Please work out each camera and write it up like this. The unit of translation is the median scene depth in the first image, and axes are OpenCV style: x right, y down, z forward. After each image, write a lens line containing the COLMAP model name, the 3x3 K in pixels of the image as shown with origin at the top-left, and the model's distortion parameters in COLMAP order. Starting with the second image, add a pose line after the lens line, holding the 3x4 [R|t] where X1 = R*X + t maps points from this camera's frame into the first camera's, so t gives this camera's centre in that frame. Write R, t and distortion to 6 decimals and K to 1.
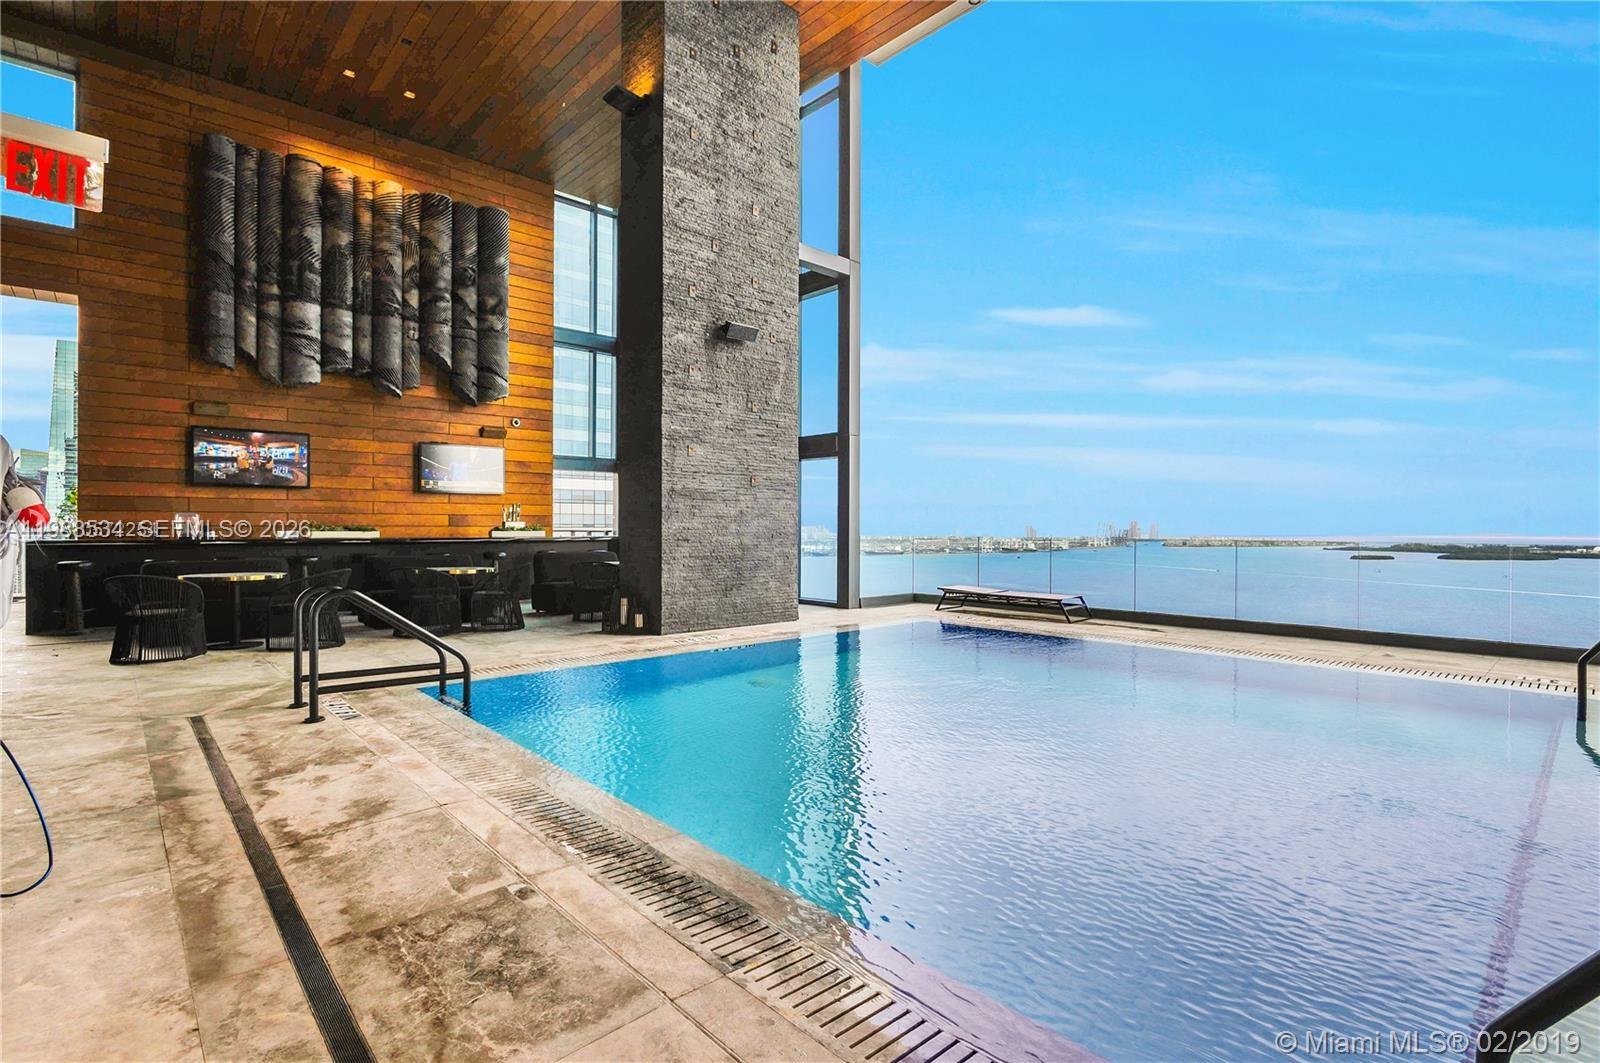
lens RADIAL K [[773.5, 0, 796.6], [0, 773.5, 522.2], [0, 0, 1]] dist [-0.016906, 0.000665]
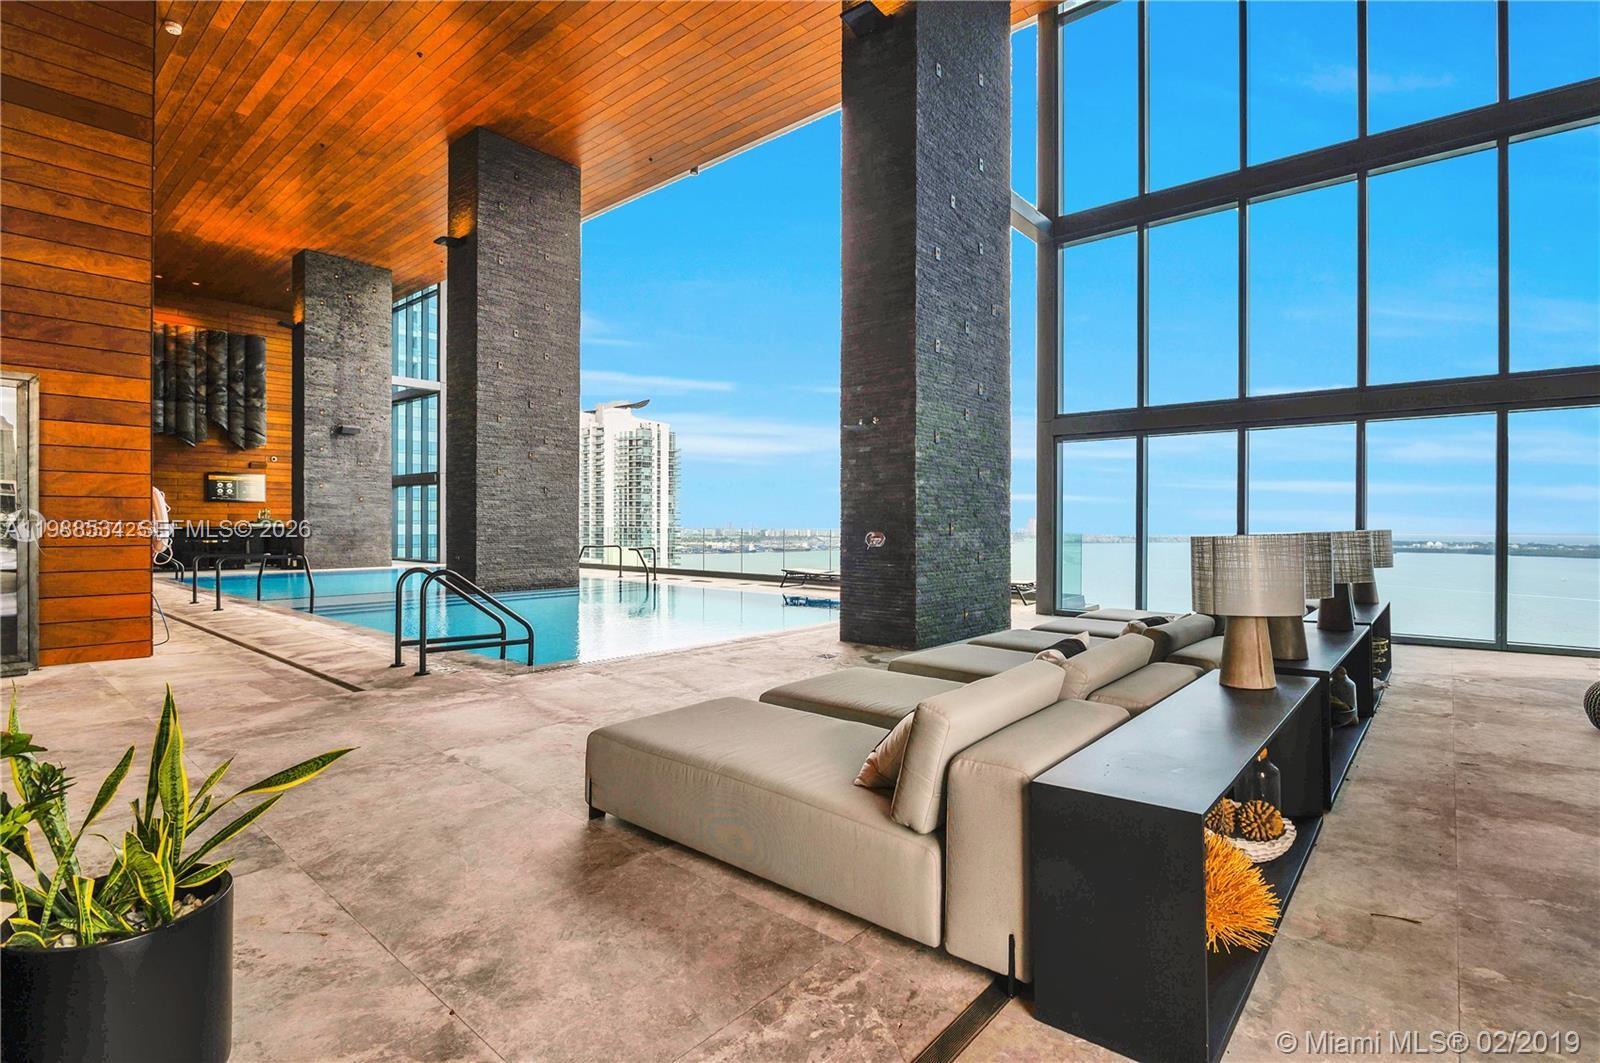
lens RADIAL K [[773.5, 0, 796.6], [0, 773.5, 522.2], [0, 0, 1]] dist [-0.016906, 0.000665]
pose [[0.992610, 0.001665, 0.121334, 0.645398], [-0.002090, 0.999992, 0.003372, 0.000115], [-0.121327, -0.003600, 0.992606, -0.911847]]
